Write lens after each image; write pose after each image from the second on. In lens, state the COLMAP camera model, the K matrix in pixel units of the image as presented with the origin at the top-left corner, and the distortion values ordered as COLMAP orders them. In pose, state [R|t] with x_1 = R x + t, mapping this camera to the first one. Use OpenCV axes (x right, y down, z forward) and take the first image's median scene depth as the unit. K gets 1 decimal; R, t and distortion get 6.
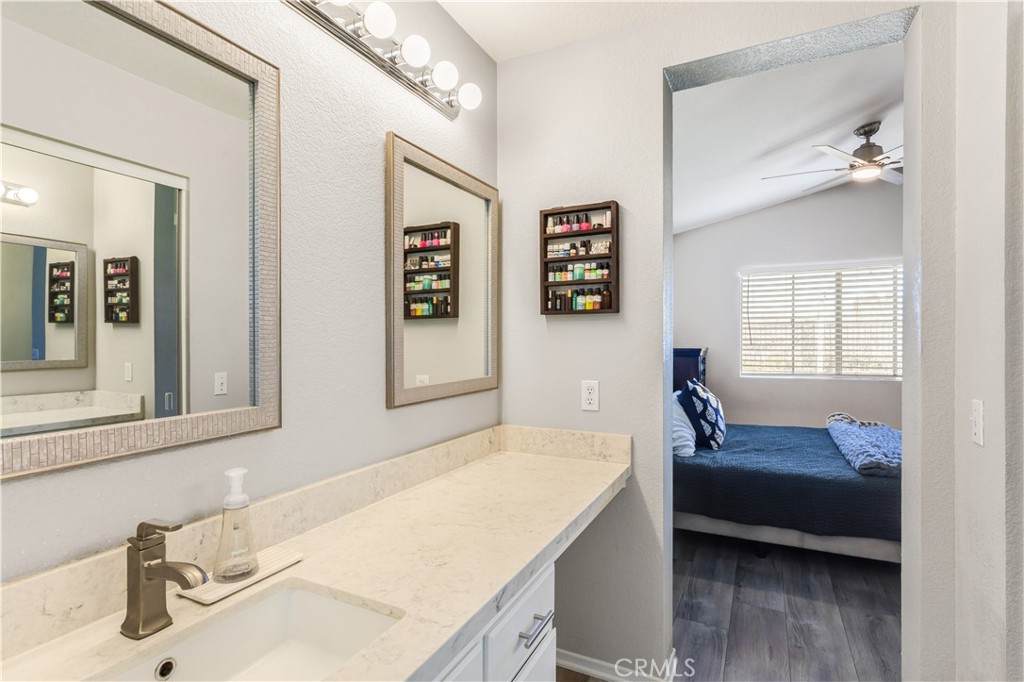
lens RADIAL K [[500.6, 0, 509.5], [0, 500.6, 346.2], [0, 0, 1]] dist [0.001128, 0.000219]
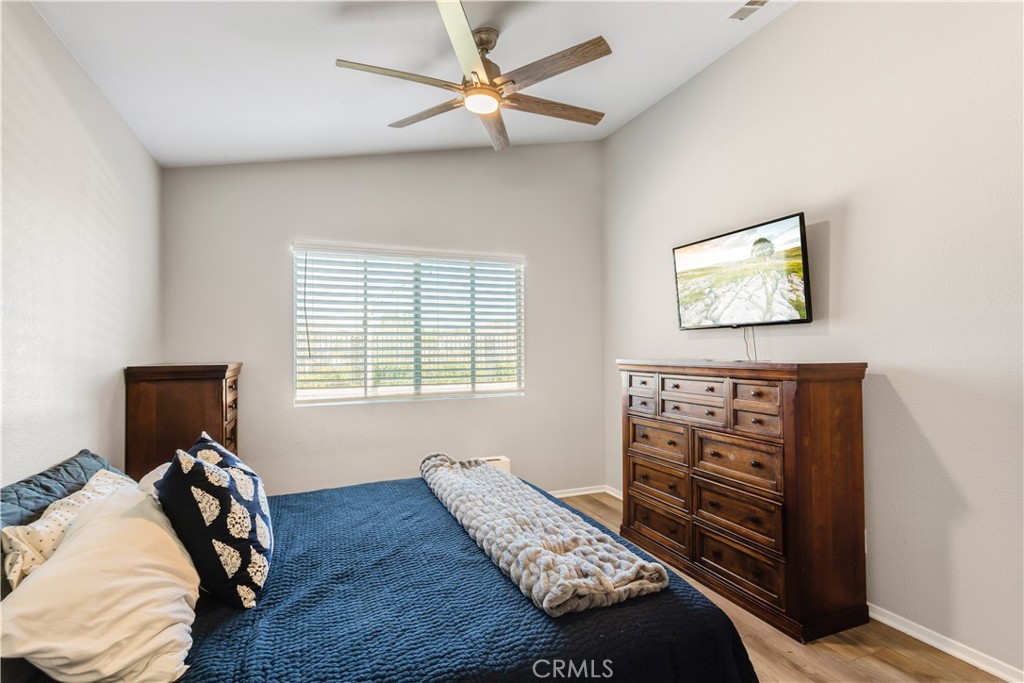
lens RADIAL K [[500.6, 0, 509.5], [0, 500.6, 346.7], [0, 0, 1]] dist [0.001128, 0.000219]
pose [[0.657061, 0.003350, 0.753830, 0.224928], [0.011664, 0.999825, -0.014610, -0.005800], [-0.753748, 0.018392, 0.656907, 0.527132]]
